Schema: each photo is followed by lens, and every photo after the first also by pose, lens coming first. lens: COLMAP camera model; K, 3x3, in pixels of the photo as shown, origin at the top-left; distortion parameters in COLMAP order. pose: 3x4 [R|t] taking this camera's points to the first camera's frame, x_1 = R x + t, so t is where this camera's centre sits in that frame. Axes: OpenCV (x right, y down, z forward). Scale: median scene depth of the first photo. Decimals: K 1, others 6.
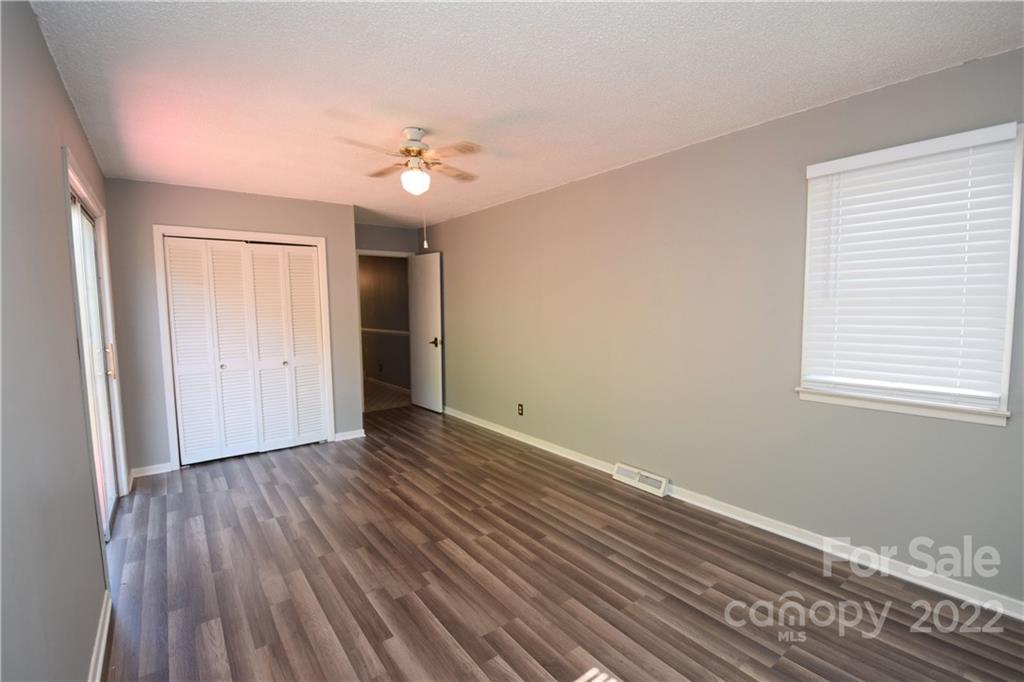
lens RADIAL K [[461.5, 0, 521.3], [0, 461.5, 345.1], [0, 0, 1]] dist [0.001130, -0.013523]
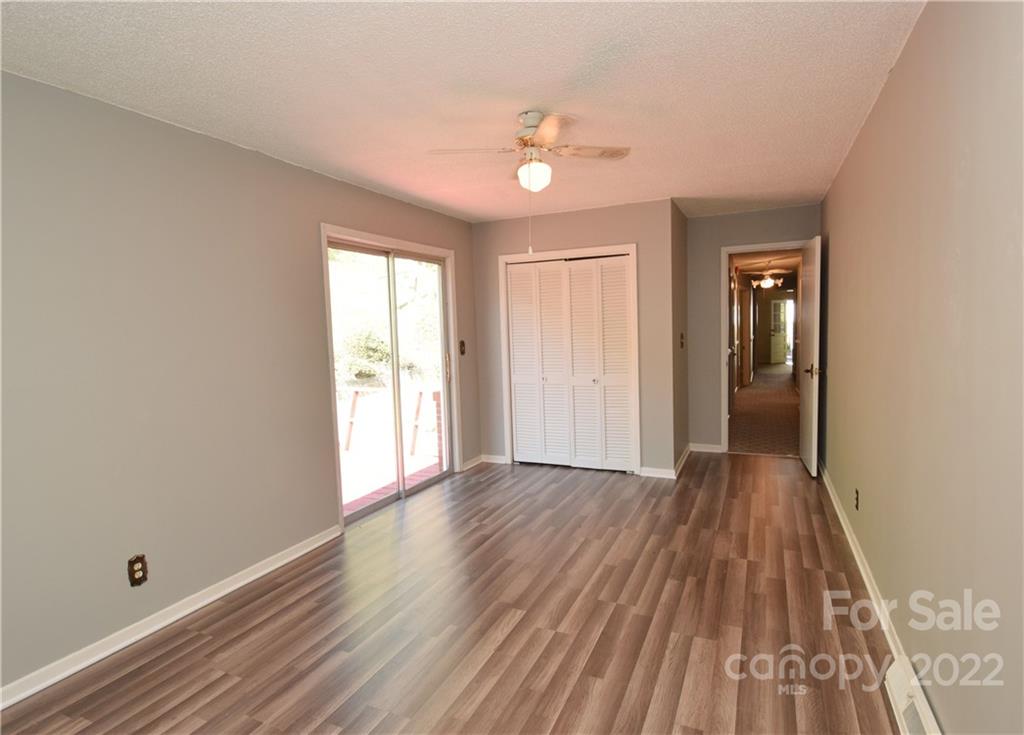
lens RADIAL K [[536.2, 0, 506.7], [0, 536.2, 361.5], [0, 0, 1]] dist [0.007680, -0.002402]
pose [[0.458883, 0.054241, -0.886839, 0.472403], [-0.051970, 0.998064, 0.034153, -0.036312], [0.886975, 0.030417, 0.460814, 0.386089]]
